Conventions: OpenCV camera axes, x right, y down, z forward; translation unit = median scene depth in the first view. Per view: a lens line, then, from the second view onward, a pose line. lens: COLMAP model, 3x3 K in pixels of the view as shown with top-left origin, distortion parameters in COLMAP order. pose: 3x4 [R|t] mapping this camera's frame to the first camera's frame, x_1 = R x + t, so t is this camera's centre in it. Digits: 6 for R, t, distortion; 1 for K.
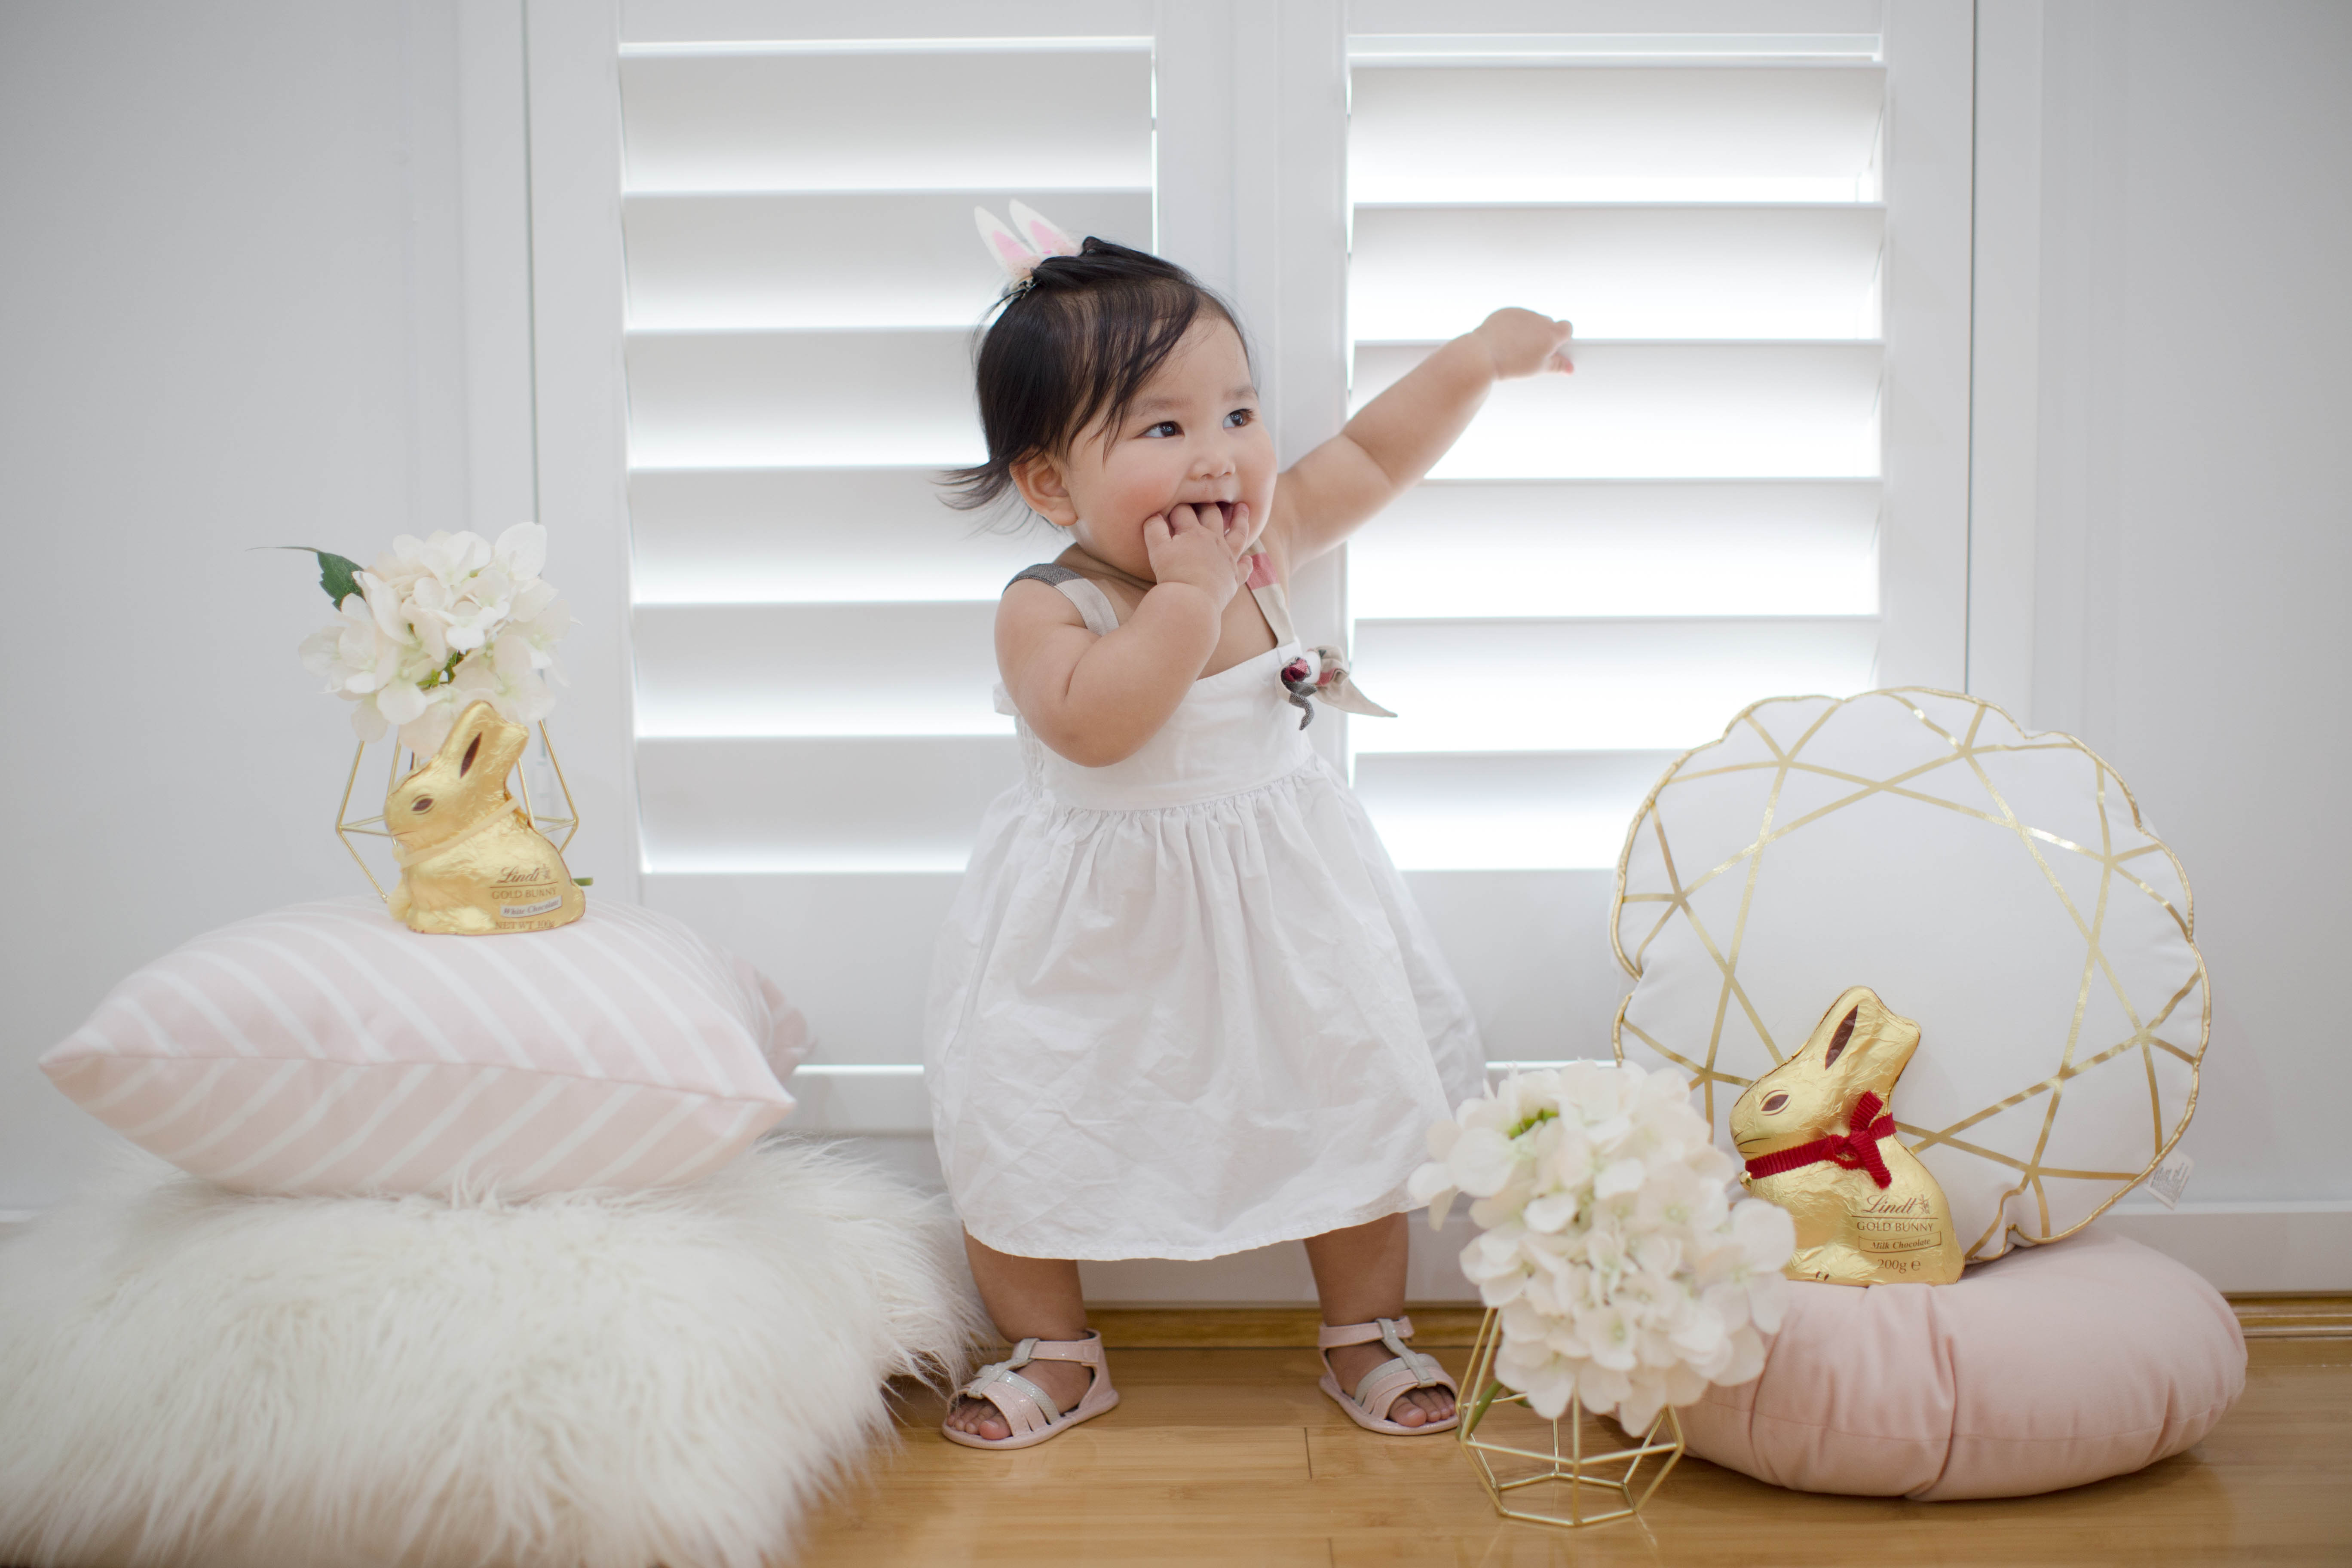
lens RADIAL K [[3461.6, 0, 1170.5], [0, 3461.6, 774.4], [0, 0, 1]] dist [-0.177198, 0.096283]
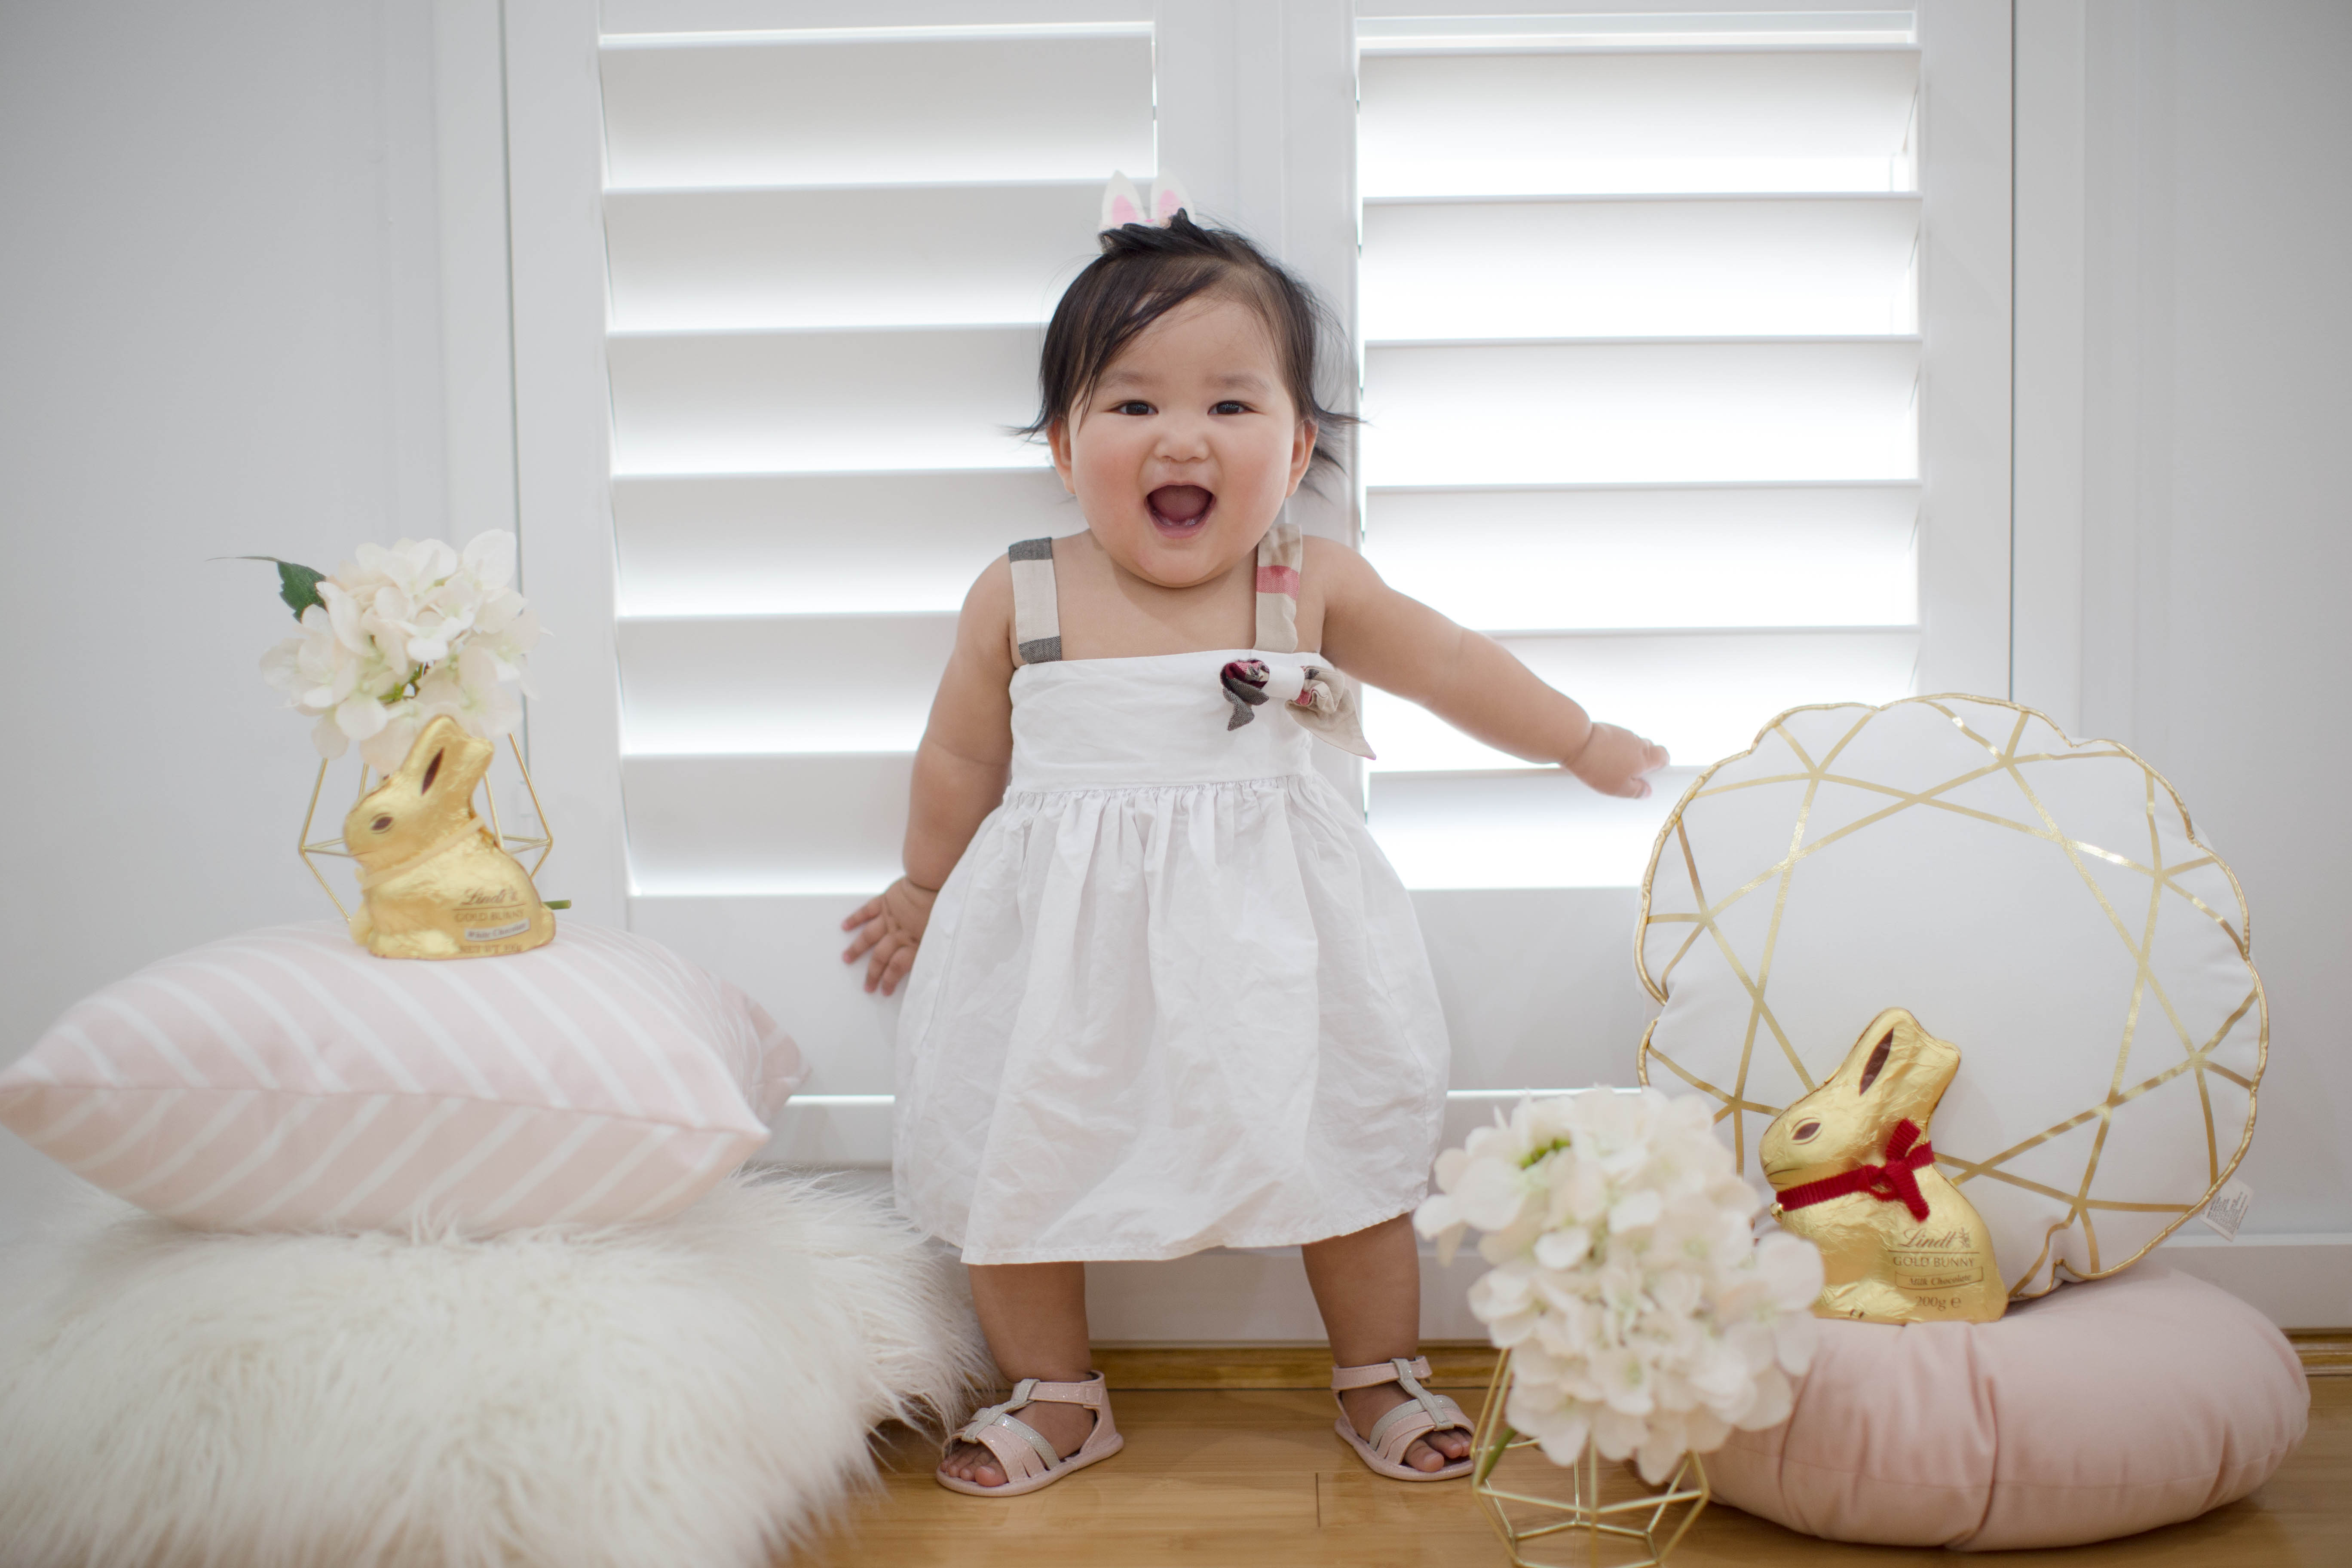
lens RADIAL K [[3425.7, 0, 1176.3], [0, 3425.7, 793.5], [0, 0, 1]] dist [-0.156095, 0.024624]
pose [[0.999693, -0.005545, -0.024136, 0.026041], [0.005406, 0.999969, -0.005798, 0.007107], [0.024167, 0.005665, 0.999692, 0.058188]]
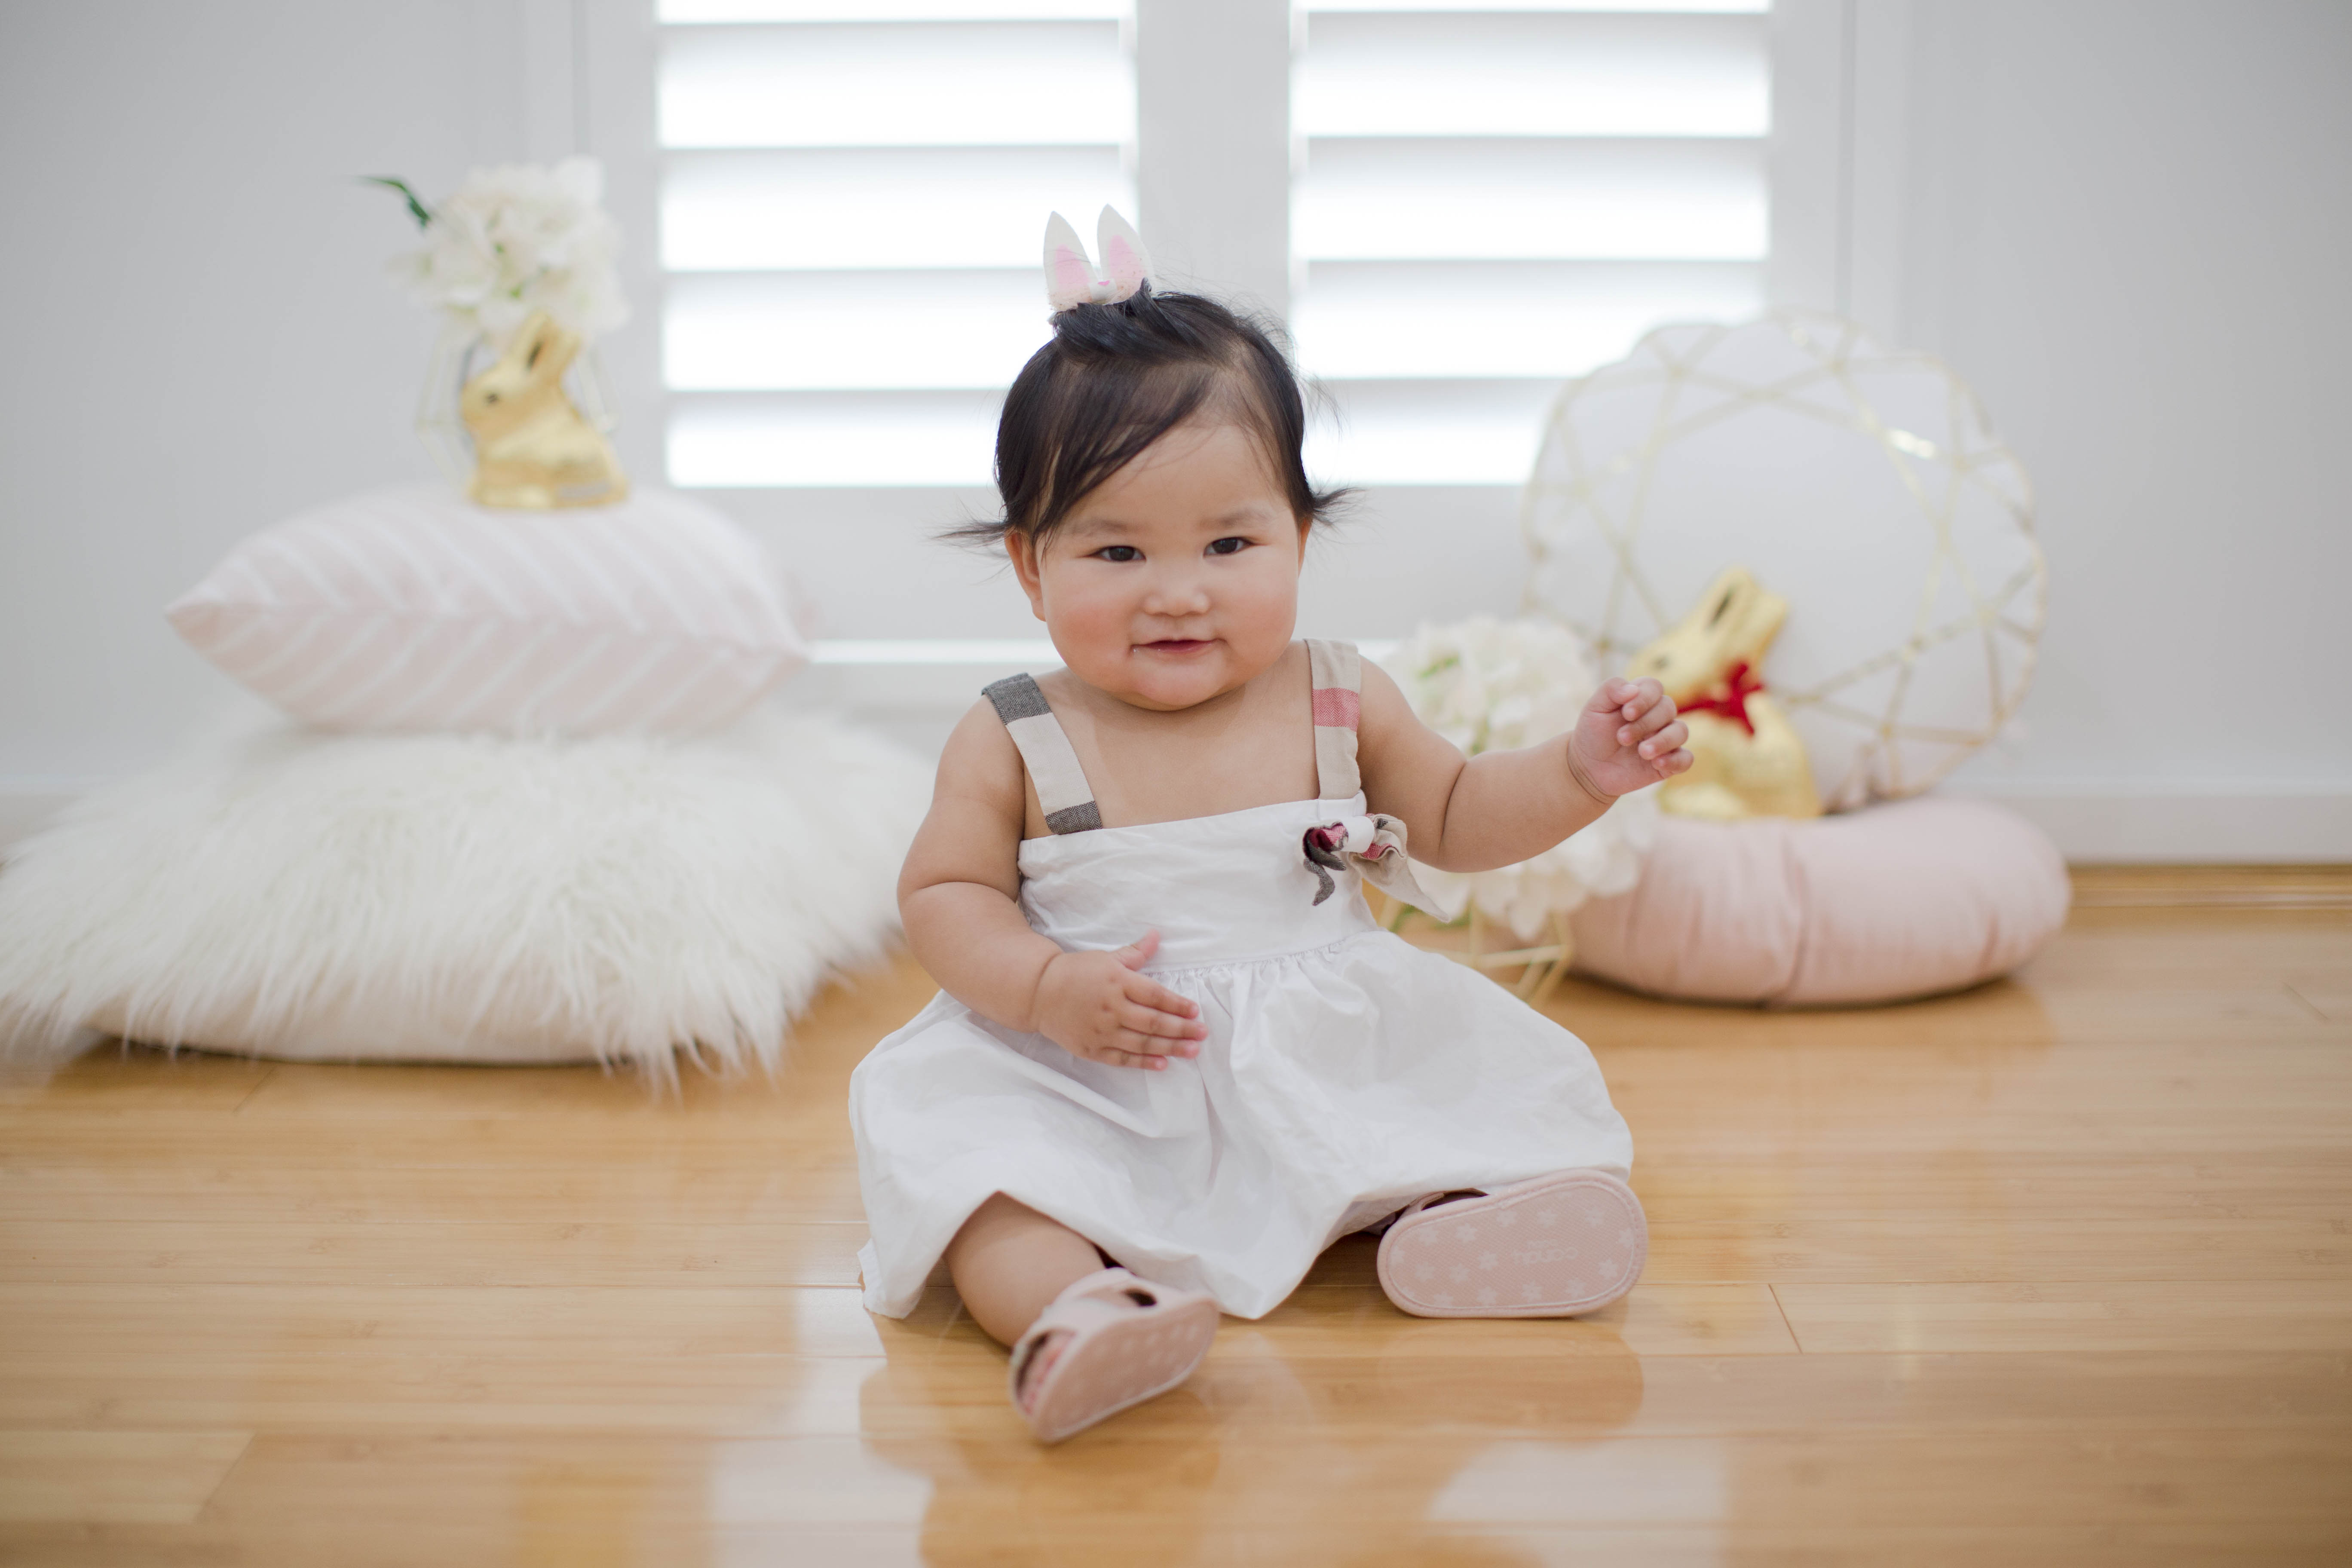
lens RADIAL K [[3469.8, 0, 1180.0], [0, 3469.8, 782.1], [0, 0, 1]] dist [-0.157873, 0.125384]
pose [[0.999919, 0.004616, -0.011848, 0.029876], [-0.003787, 0.997610, 0.068993, 0.056554], [0.012139, -0.068943, 0.997547, -0.169205]]
